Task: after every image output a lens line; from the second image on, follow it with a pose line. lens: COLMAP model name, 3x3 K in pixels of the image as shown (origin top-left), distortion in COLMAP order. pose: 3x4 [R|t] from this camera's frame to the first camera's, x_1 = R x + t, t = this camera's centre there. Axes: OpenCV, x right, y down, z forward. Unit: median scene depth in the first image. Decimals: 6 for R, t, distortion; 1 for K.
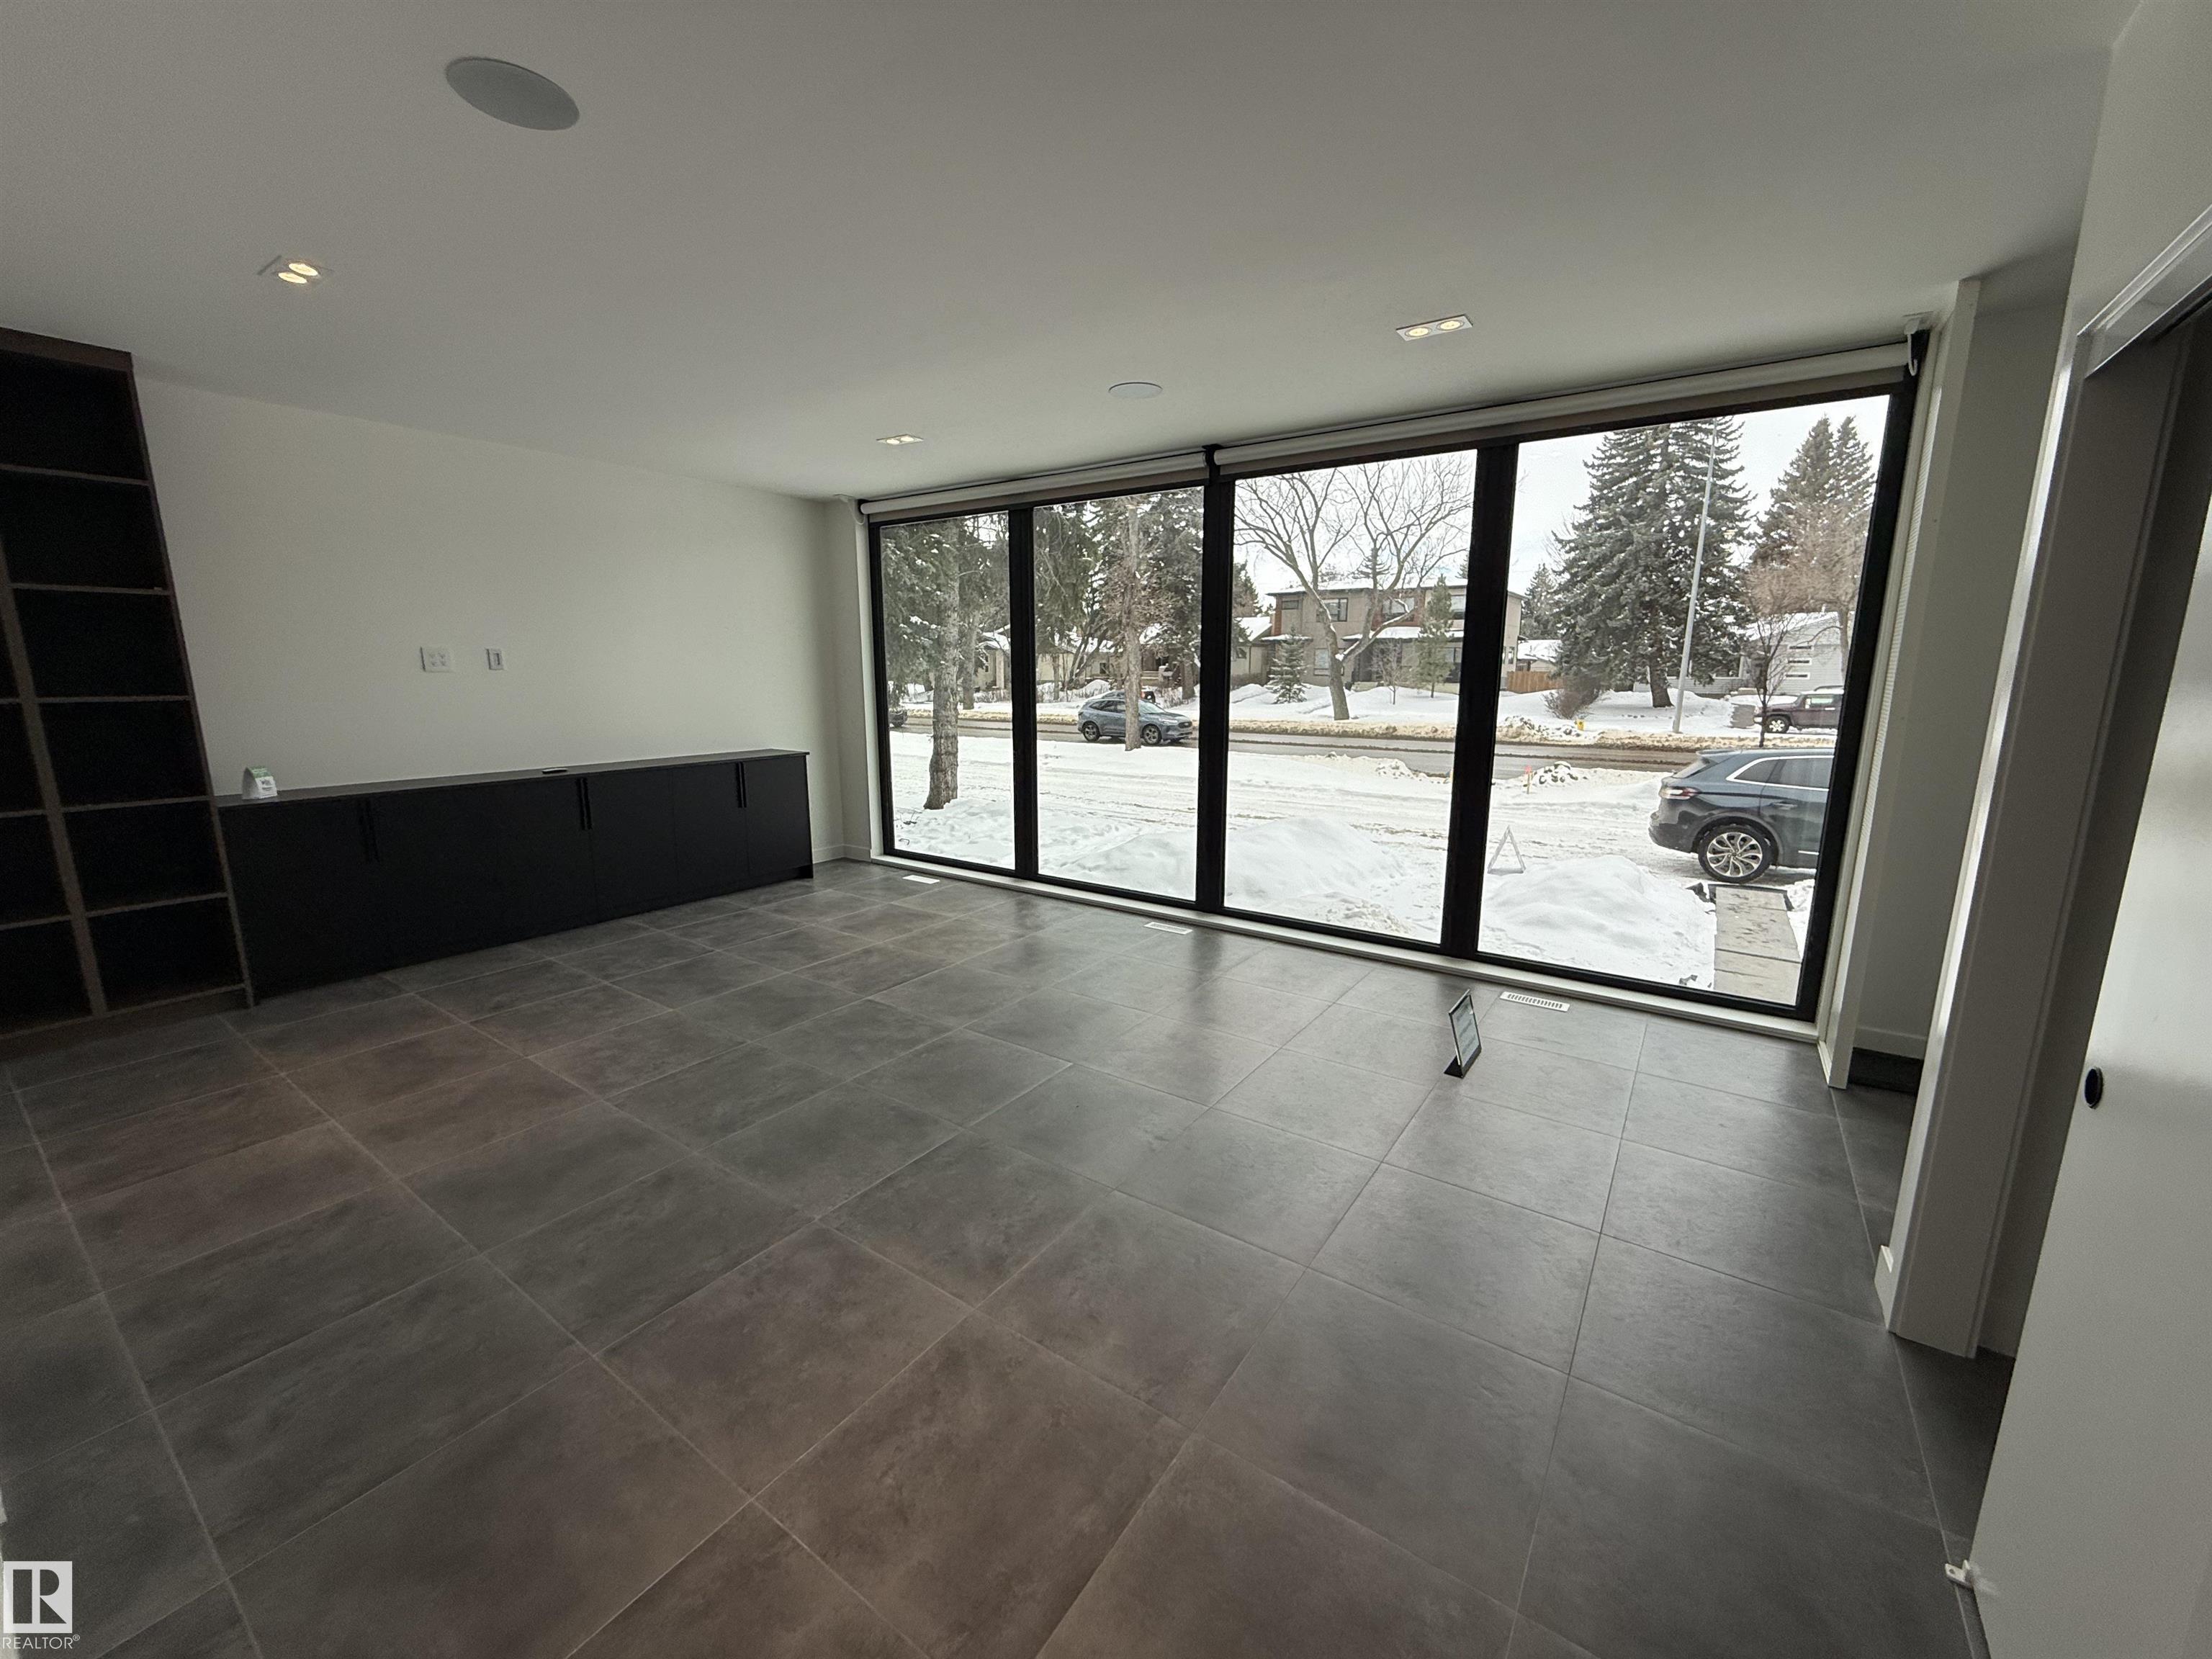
lens RADIAL K [[883.3, 0, 1106.0], [0, 883.3, 829.5], [0, 0, 1]] dist [0.000430, -0.000415]
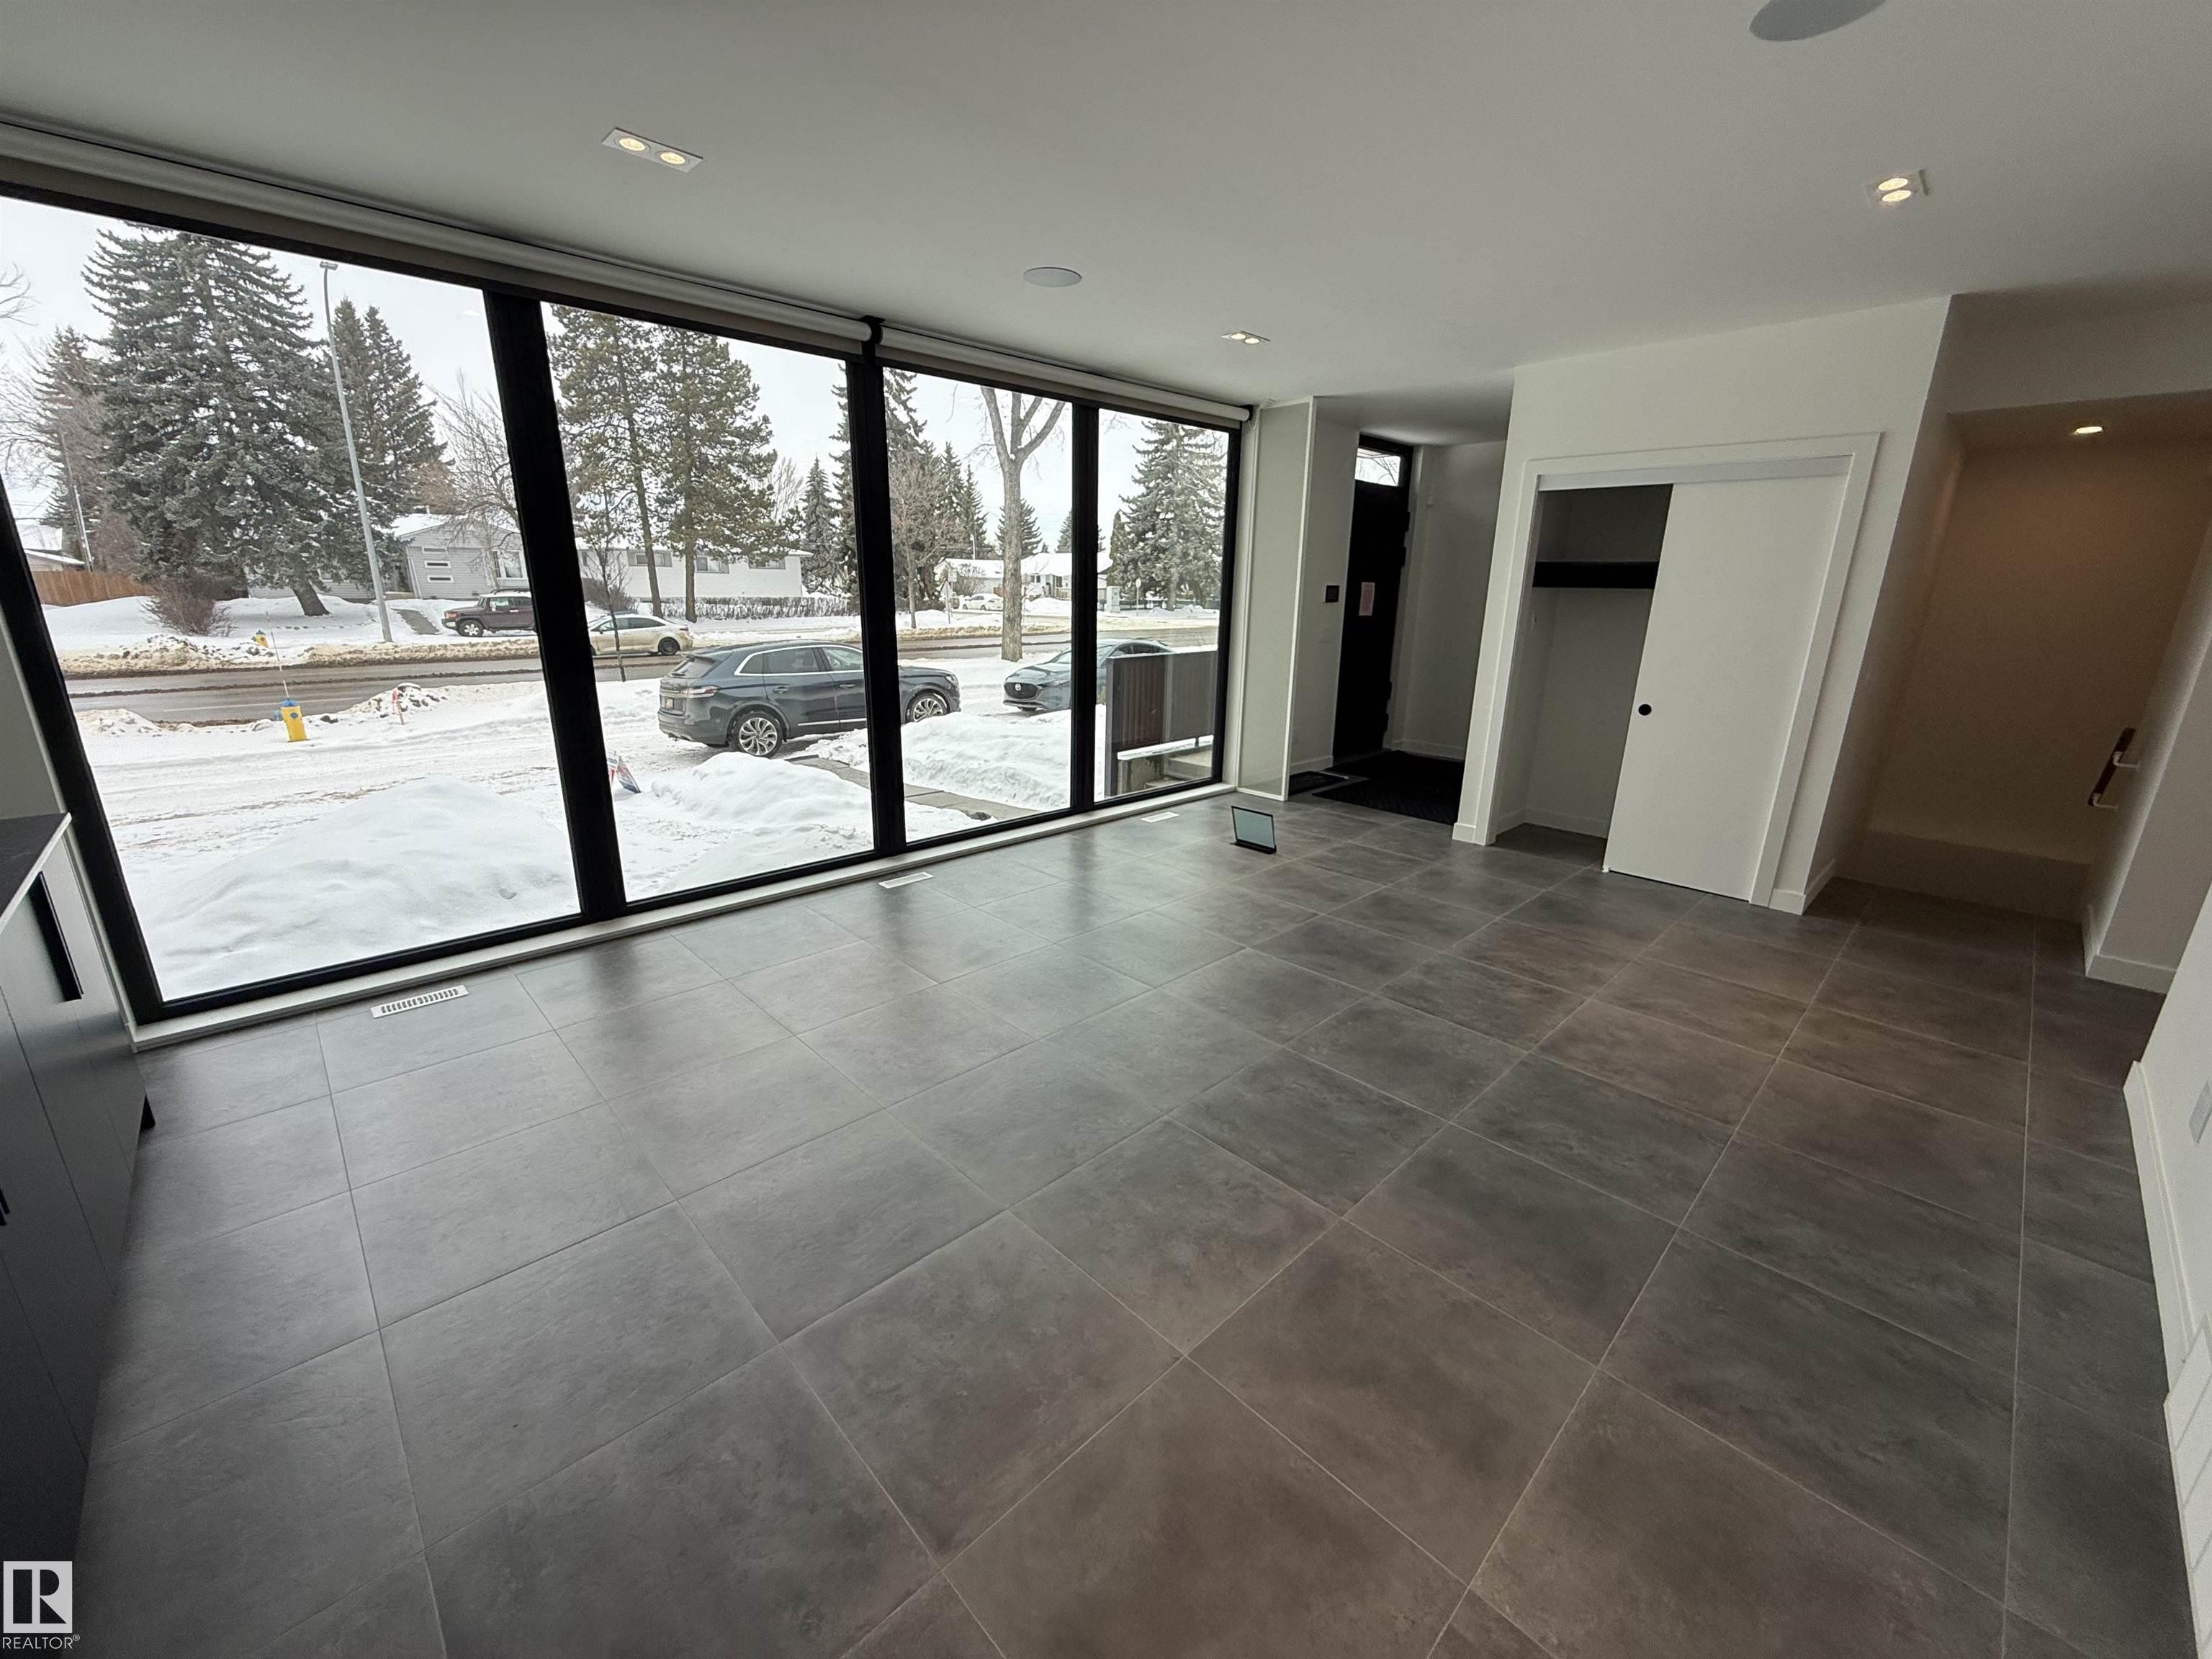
lens RADIAL K [[873.3, 0, 1106.0], [0, 873.3, 829.5], [0, 0, 1]] dist [-0.000575, 0.000021]
pose [[0.193037, -0.268619, 0.943706, -1.023248], [0.164140, 0.957083, 0.238851, -0.166305], [-0.967365, 0.108793, 0.228844, 0.853365]]
